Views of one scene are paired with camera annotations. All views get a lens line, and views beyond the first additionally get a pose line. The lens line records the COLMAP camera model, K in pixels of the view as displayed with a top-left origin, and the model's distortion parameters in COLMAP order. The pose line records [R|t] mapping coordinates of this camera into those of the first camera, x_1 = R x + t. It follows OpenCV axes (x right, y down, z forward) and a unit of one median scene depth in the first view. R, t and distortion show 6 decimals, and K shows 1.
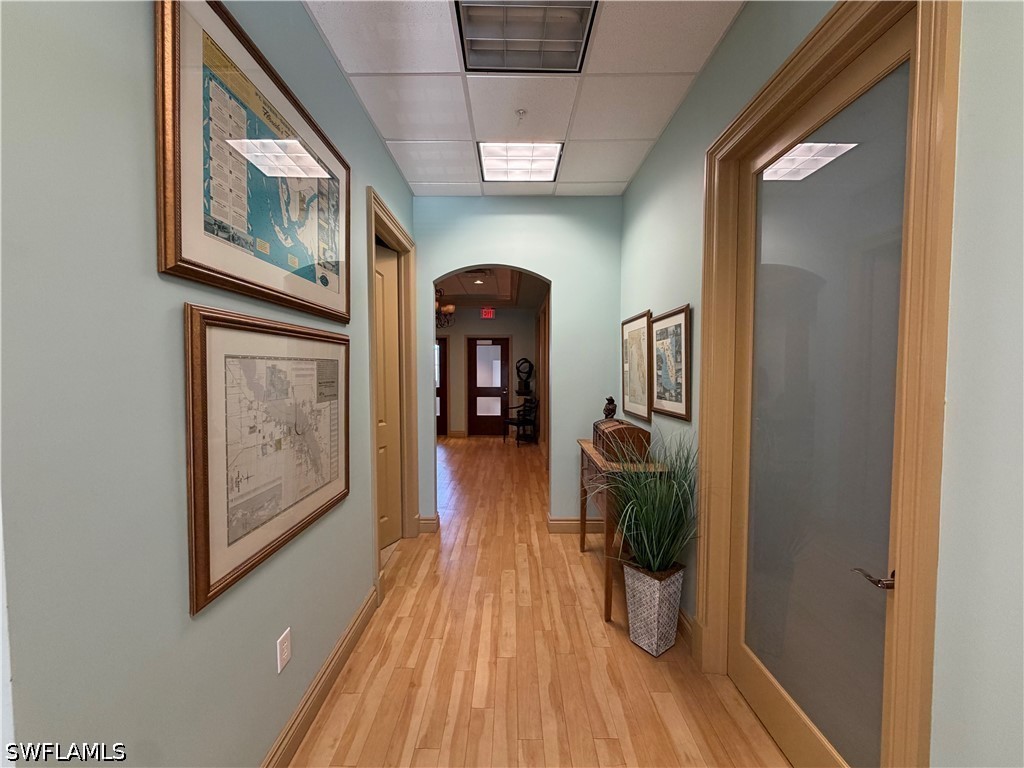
lens RADIAL K [[407.4, 0, 514.6], [0, 407.4, 382.0], [0, 0, 1]] dist [-0.001037, -0.000051]
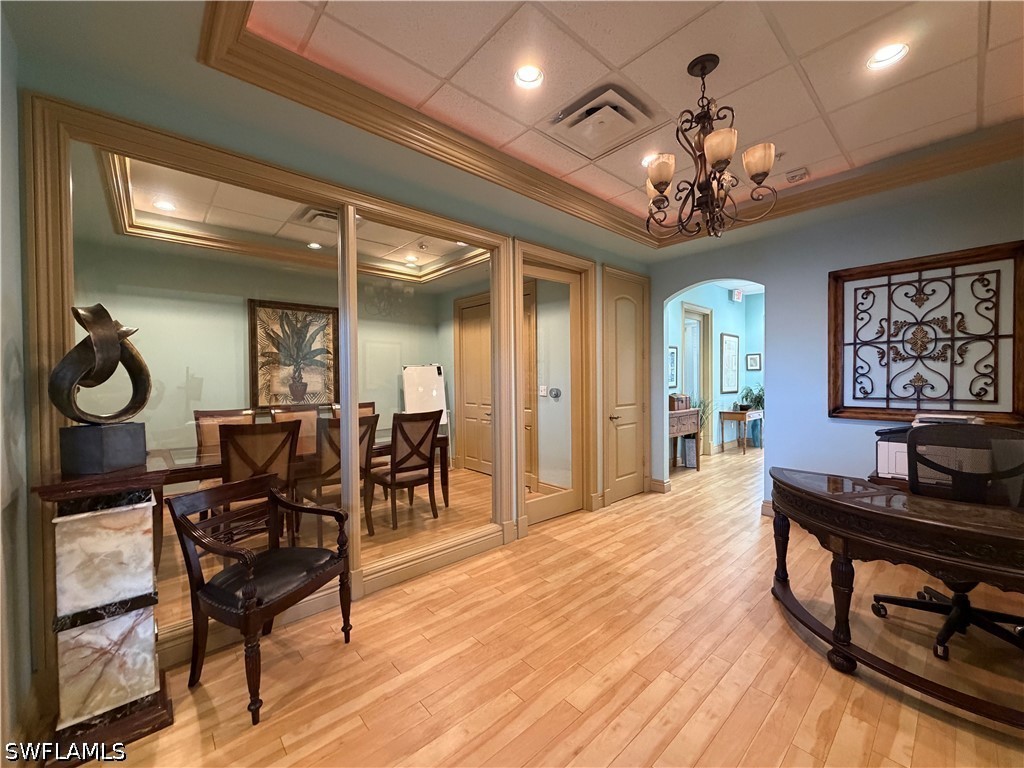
lens RADIAL K [[407.4, 0, 511.1], [0, 407.4, 381.8], [0, 0, 1]] dist [-0.001037, -0.000051]
pose [[-0.661672, -0.008171, 0.749749, -0.245746], [0.031396, 0.998762, 0.038593, -0.023476], [-0.749136, 0.049075, -0.660596, 0.978020]]
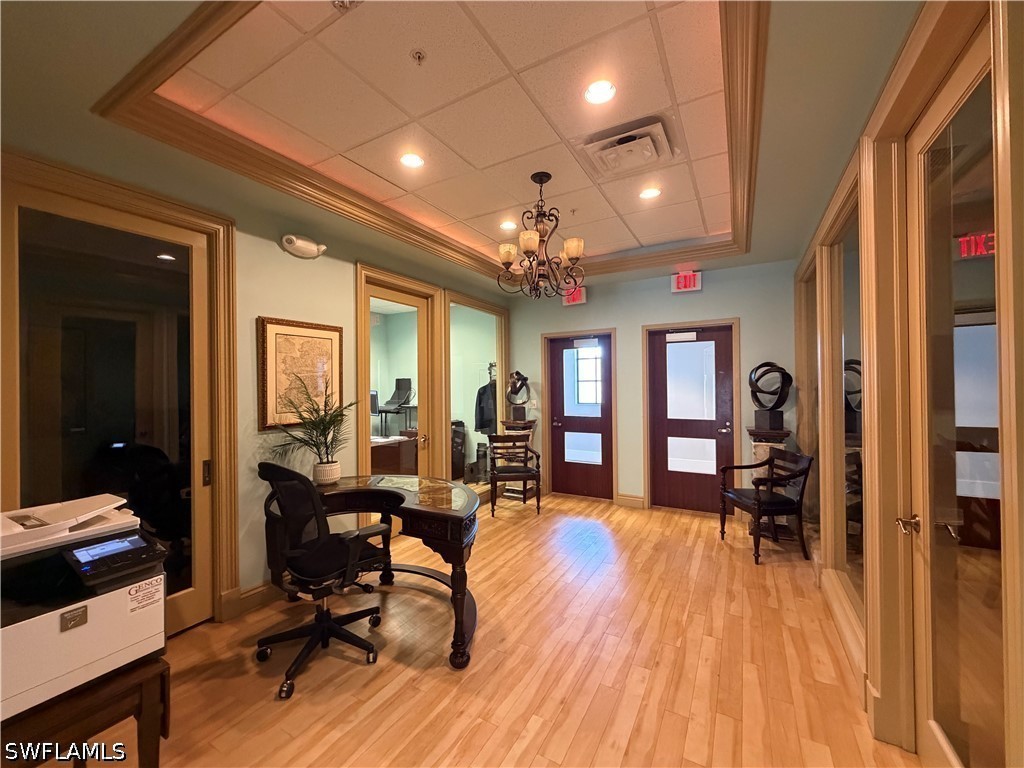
lens RADIAL K [[407.4, 0, 511.9], [0, 407.4, 386.5], [0, 0, 1]] dist [-0.001037, -0.000051]
pose [[0.867308, -0.010268, -0.497666, -0.000130], [-0.005478, 0.999530, -0.030169, -0.014015], [0.497742, 0.028892, 0.866844, 0.436689]]
